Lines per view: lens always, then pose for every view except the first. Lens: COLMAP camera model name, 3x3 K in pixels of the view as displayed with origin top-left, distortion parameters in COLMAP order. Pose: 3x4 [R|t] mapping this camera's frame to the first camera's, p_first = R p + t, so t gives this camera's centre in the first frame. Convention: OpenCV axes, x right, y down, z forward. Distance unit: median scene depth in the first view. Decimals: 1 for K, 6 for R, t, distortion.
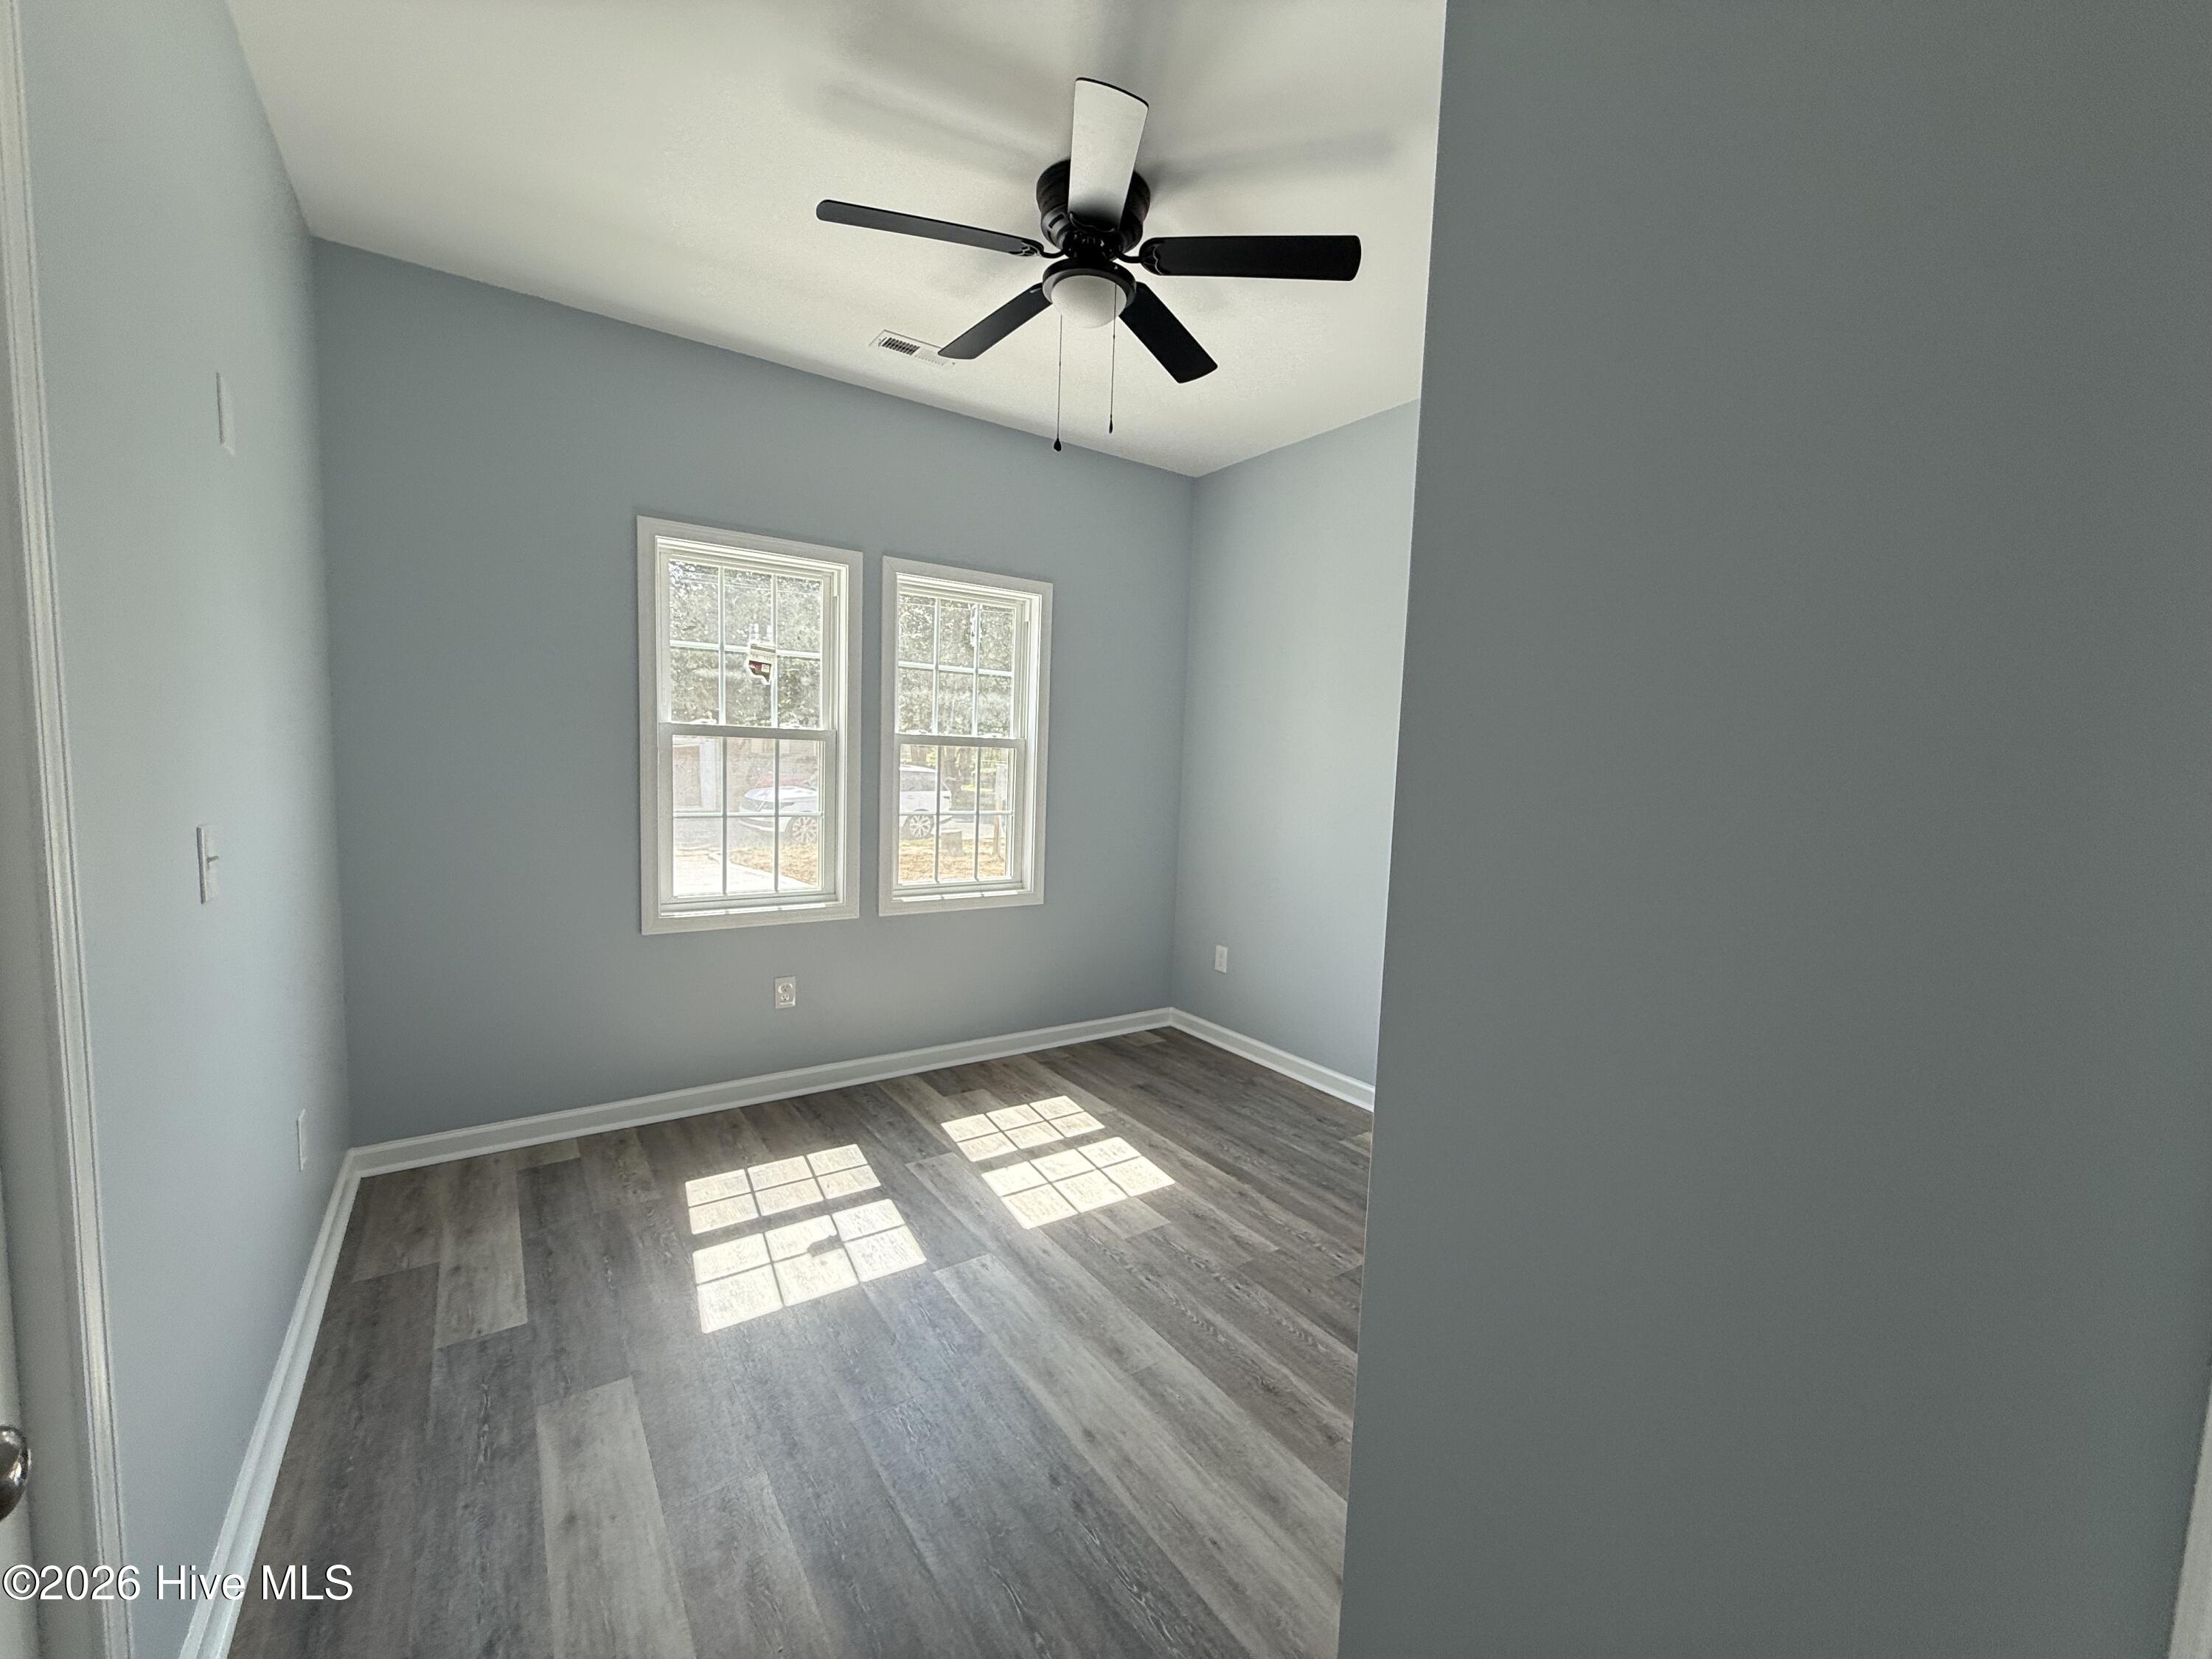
lens RADIAL K [[888.6, 0, 1094.5], [0, 888.6, 819.9], [0, 0, 1]] dist [0.001137, 0.000337]
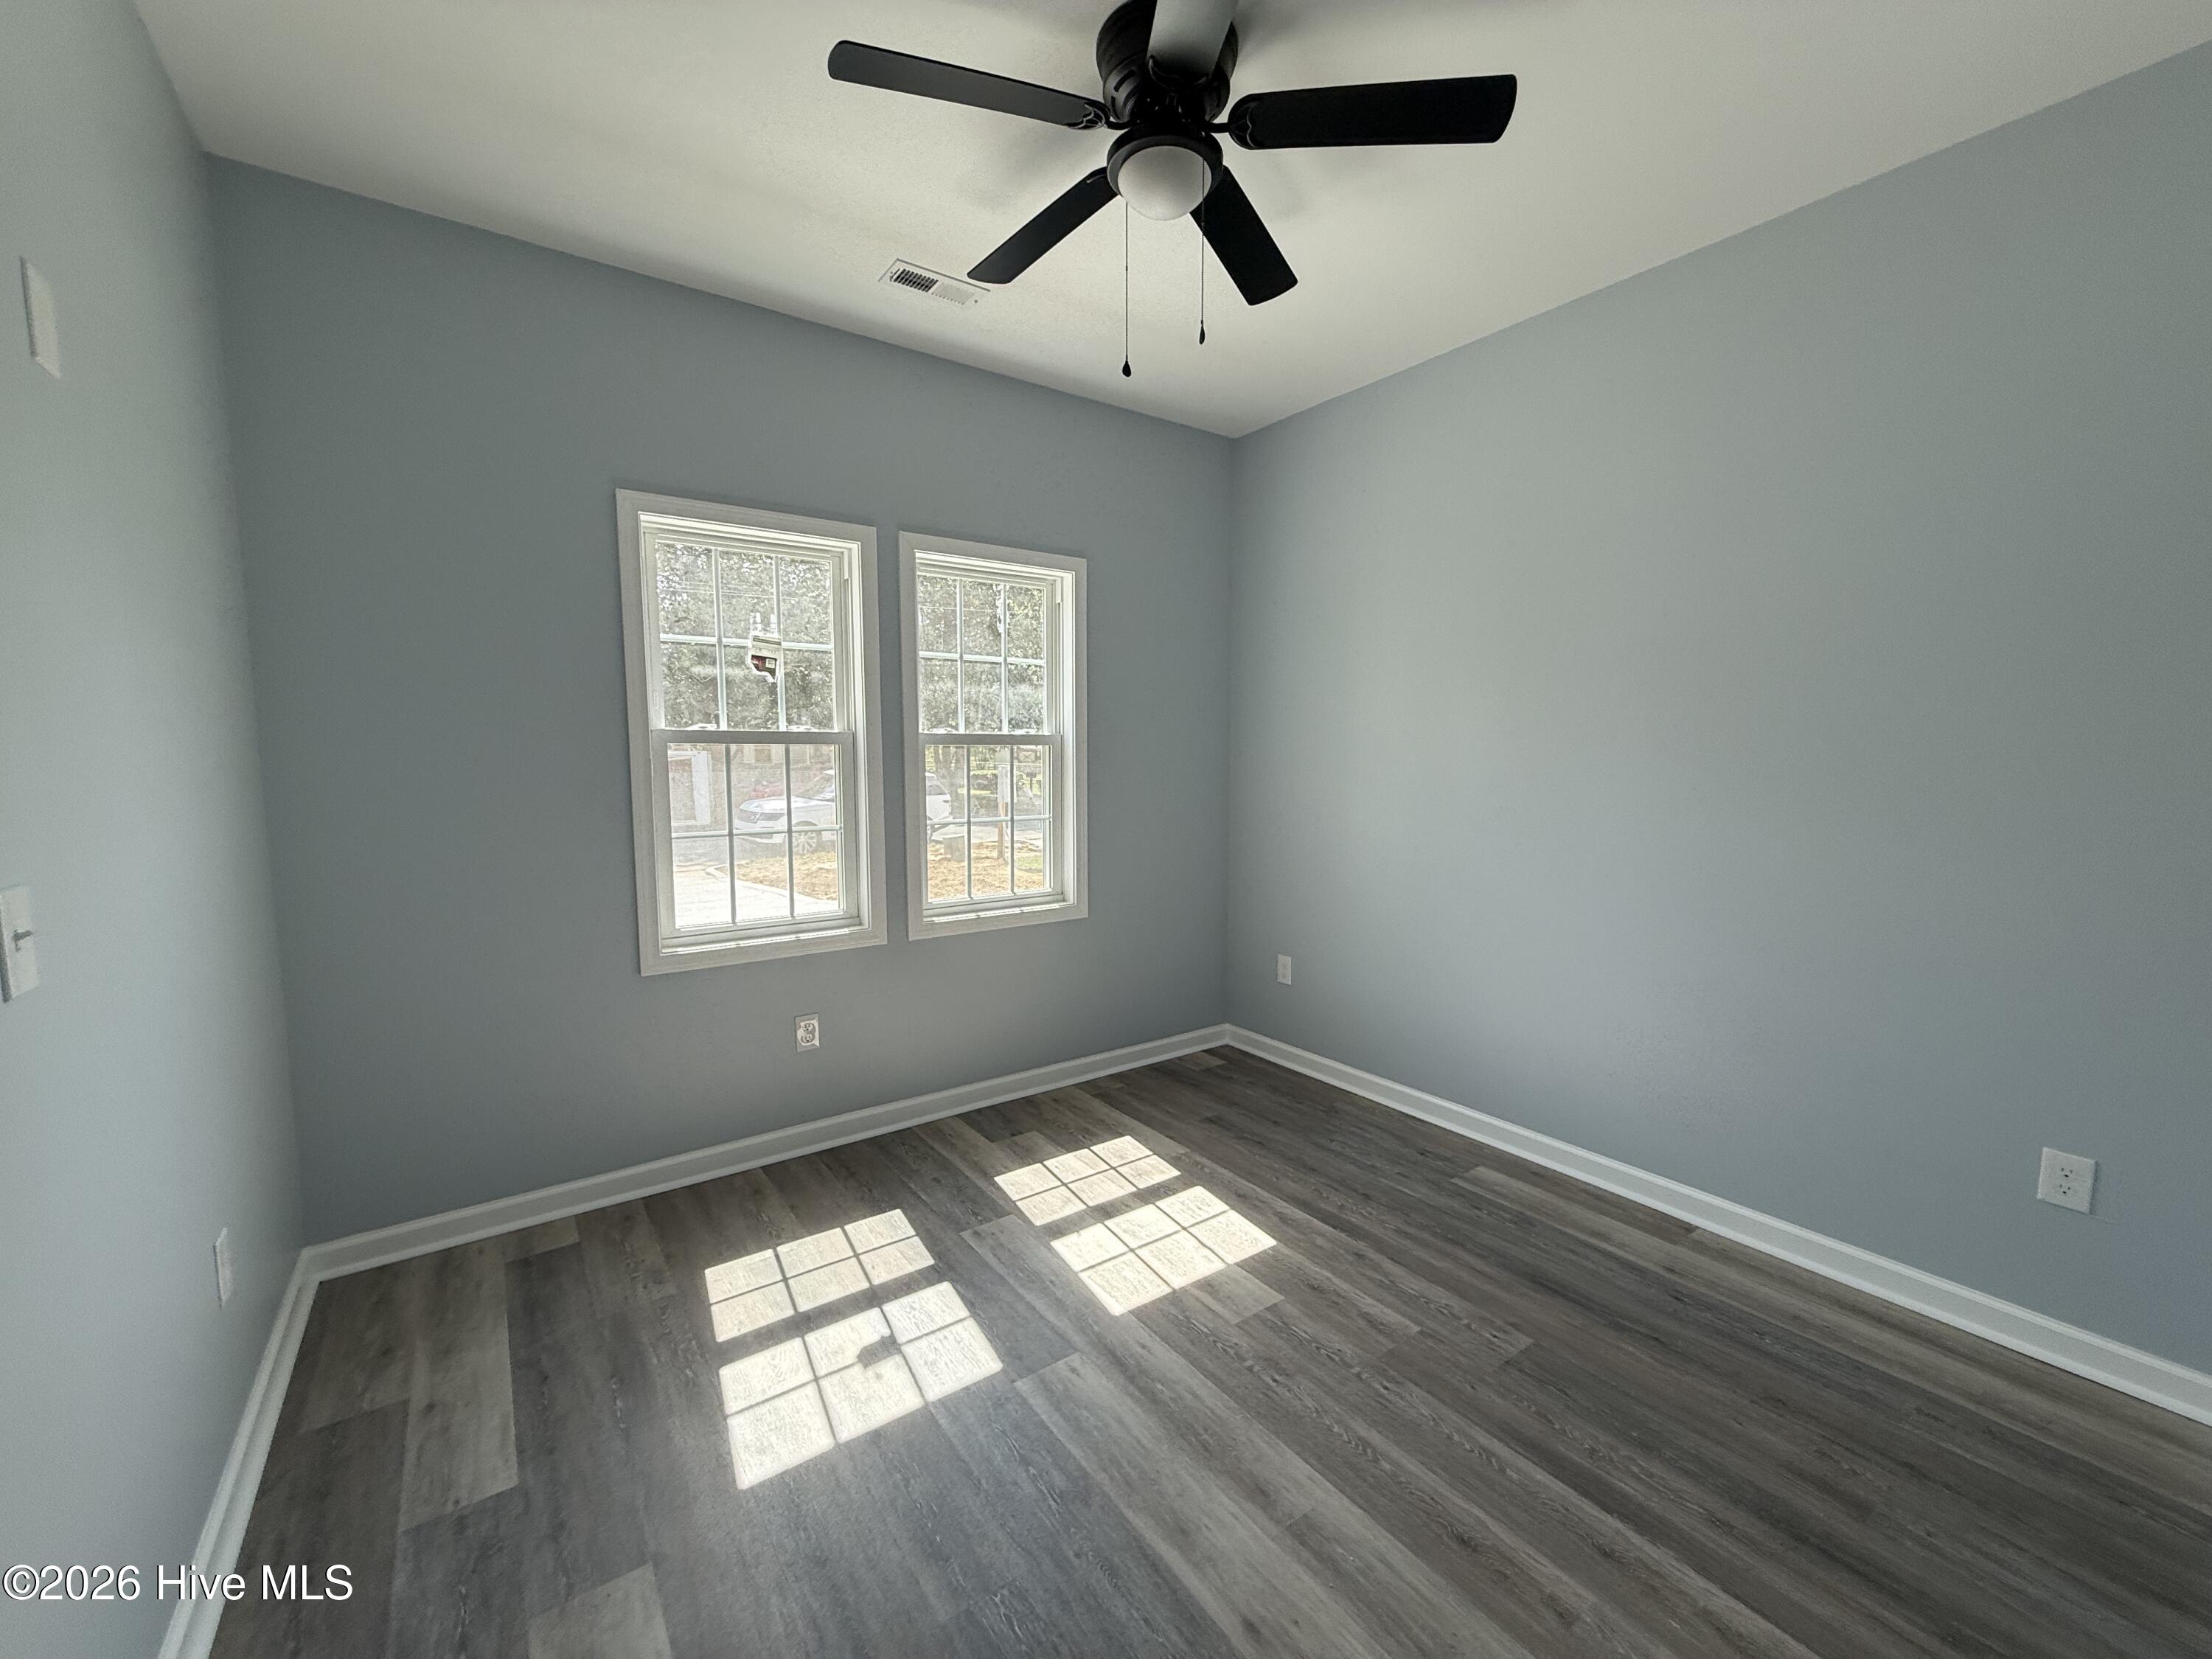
lens RADIAL K [[888.6, 0, 1092.9], [0, 888.6, 818.4], [0, 0, 1]] dist [0.001137, 0.000337]
pose [[0.999229, -0.038903, 0.005218, -0.075962], [0.038896, 0.999242, 0.001455, -0.008797], [-0.005271, -0.001251, 0.999985, 0.147493]]
